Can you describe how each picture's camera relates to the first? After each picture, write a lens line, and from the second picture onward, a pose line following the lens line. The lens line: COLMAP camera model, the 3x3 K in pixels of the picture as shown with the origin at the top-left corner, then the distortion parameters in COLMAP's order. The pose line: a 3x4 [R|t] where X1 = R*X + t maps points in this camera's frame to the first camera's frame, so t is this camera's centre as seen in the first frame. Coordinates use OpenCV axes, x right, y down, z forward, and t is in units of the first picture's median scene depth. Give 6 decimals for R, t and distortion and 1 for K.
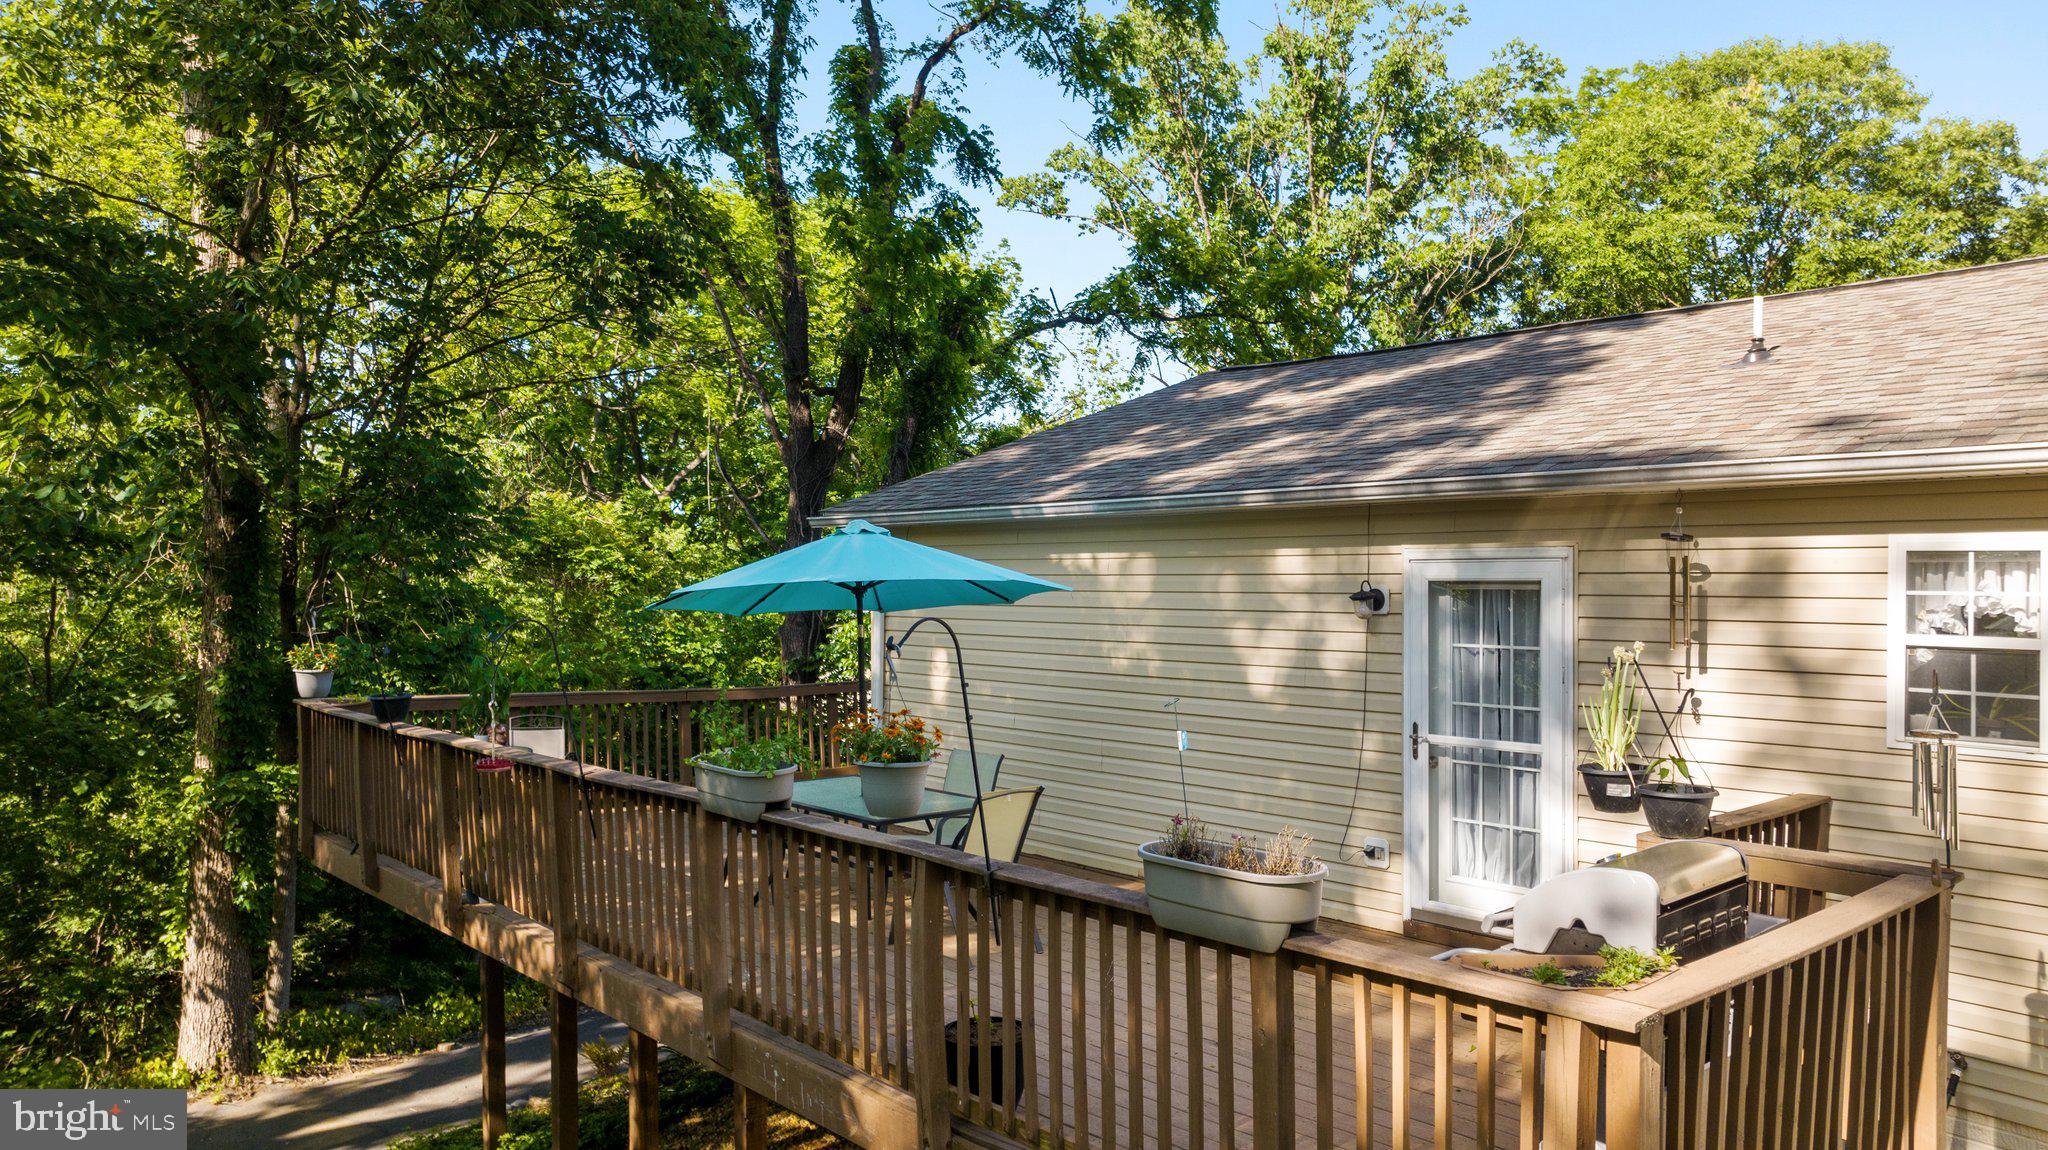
lens RADIAL K [[1453.1, 0, 1024.0], [0, 1453.1, 575.0], [0, 0, 1]] dist [-0.002466, 0.003997]
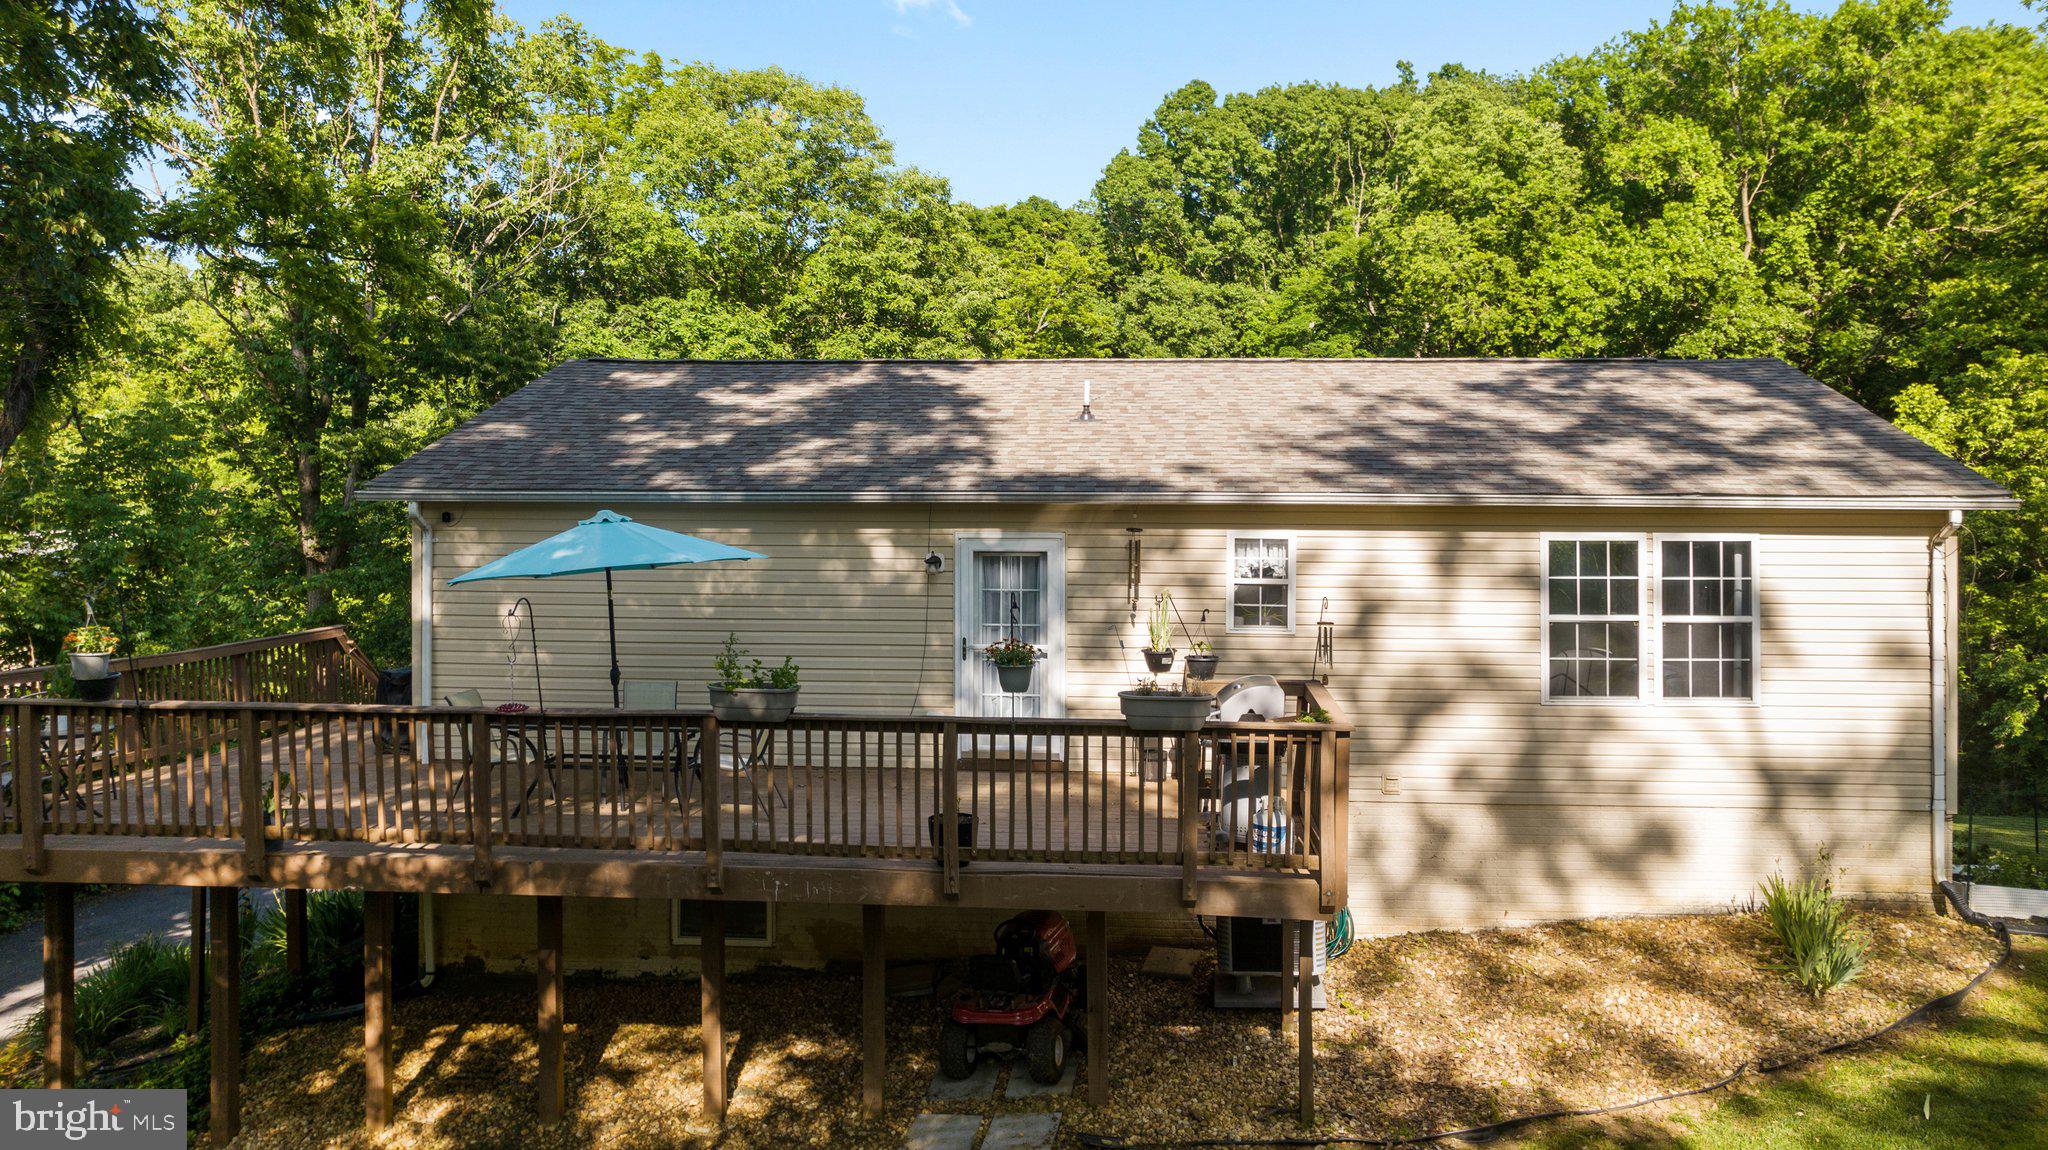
lens RADIAL K [[1515.4, 0, 1058.9], [0, 1515.4, 504.5], [0, 0, 1]] dist [0.006189, -0.042189]
pose [[0.717694, 0.002422, 0.696354, -0.251796], [-0.006141, 0.999977, 0.002851, -0.016034], [-0.696331, -0.006322, 0.717693, -0.088526]]
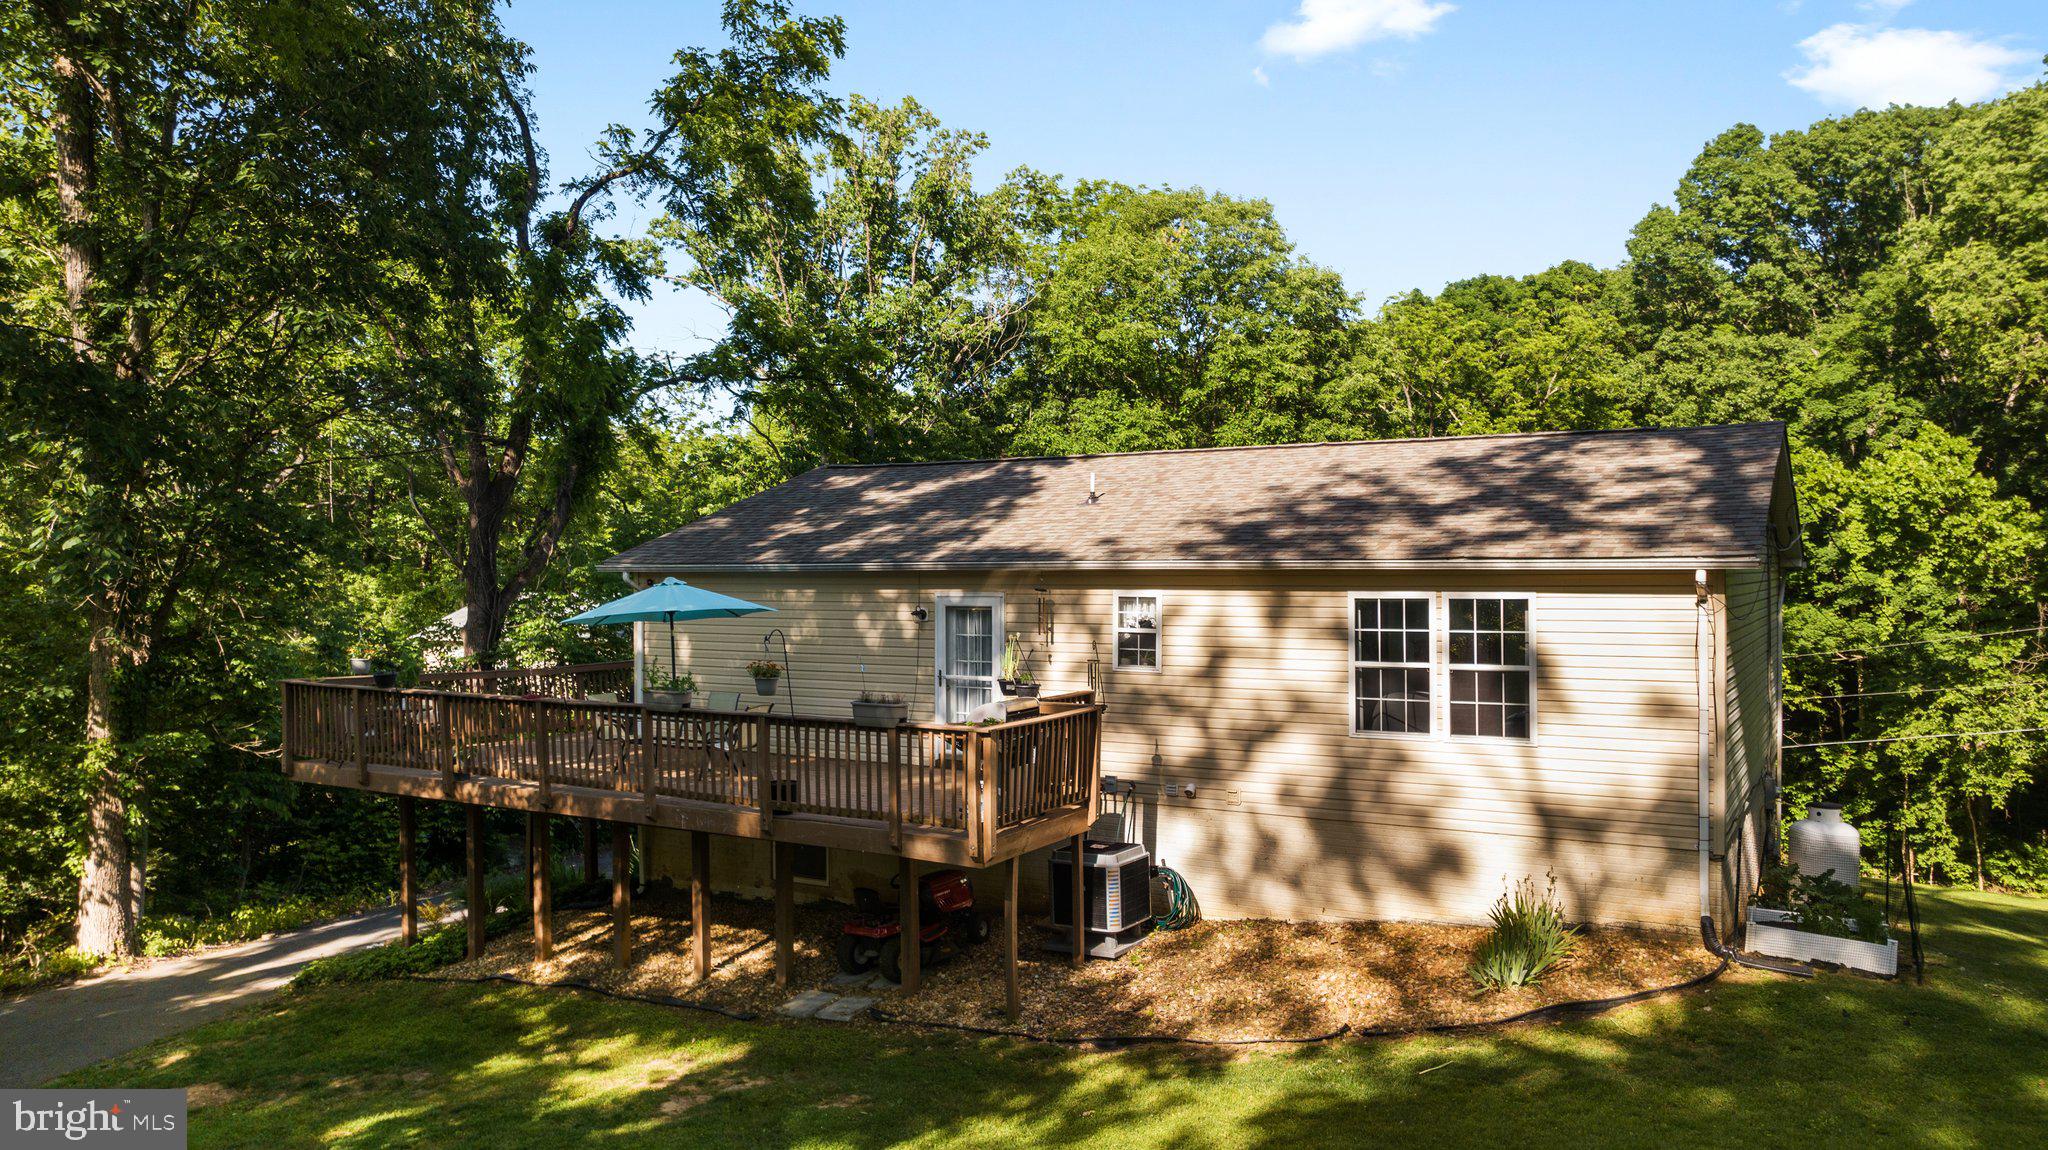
lens RADIAL K [[1453.1, 0, 1024.0], [0, 1453.1, 575.0], [0, 0, 1]] dist [-0.002466, 0.003997]
pose [[0.952120, -0.004607, 0.305689, -0.085426], [0.002749, 0.999975, 0.006509, -0.017009], [-0.305711, -0.005357, 0.952109, -0.341737]]
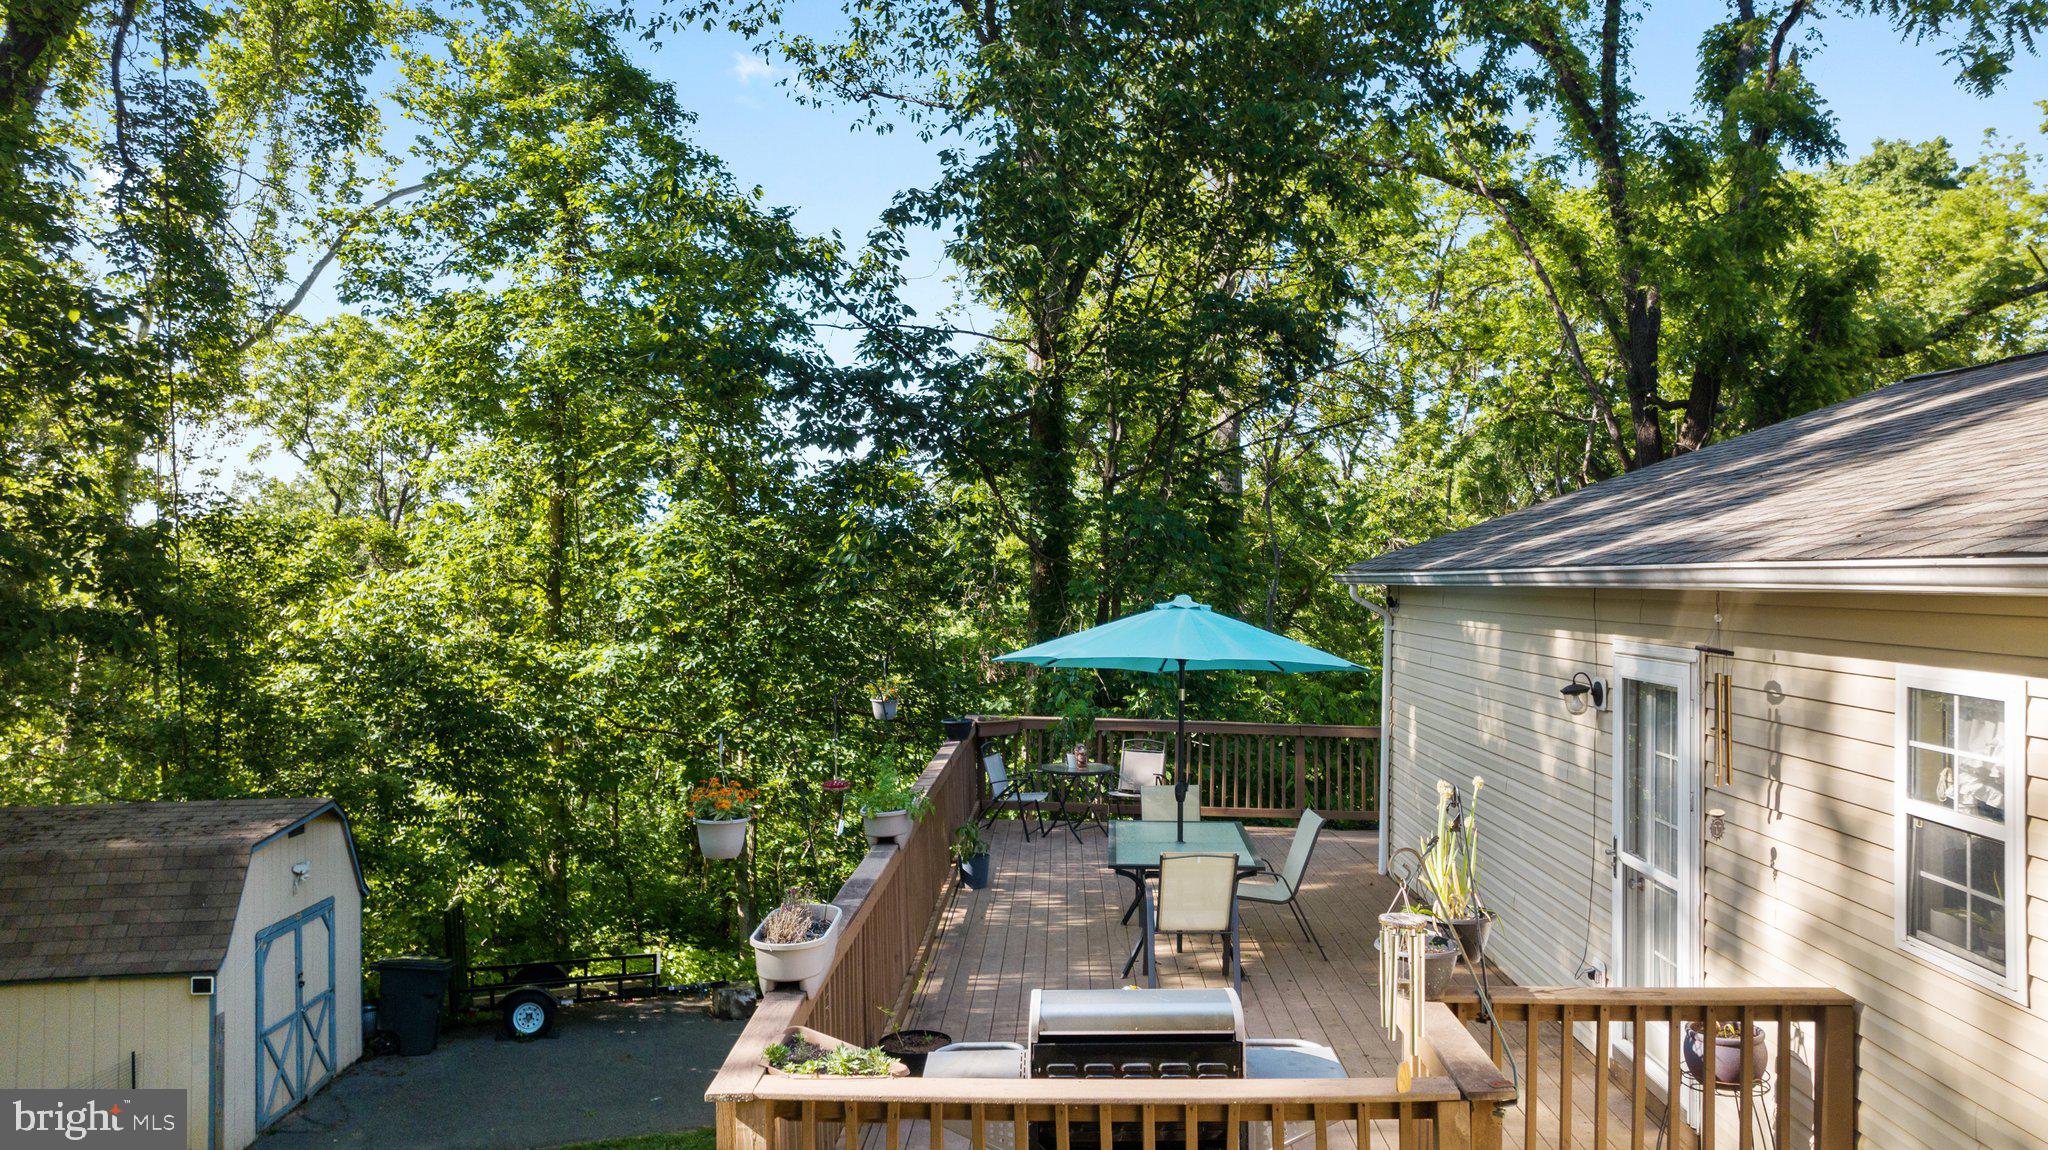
lens RADIAL K [[1441.6, 0, 1024.0], [0, 1441.6, 575.0], [0, 0, 1]] dist [-0.008501, -0.002417]
pose [[0.733333, -0.001799, -0.679867, 0.180013], [0.001977, 0.999998, -0.000514, -0.017182], [0.679867, -0.000967, 0.733335, 0.035734]]
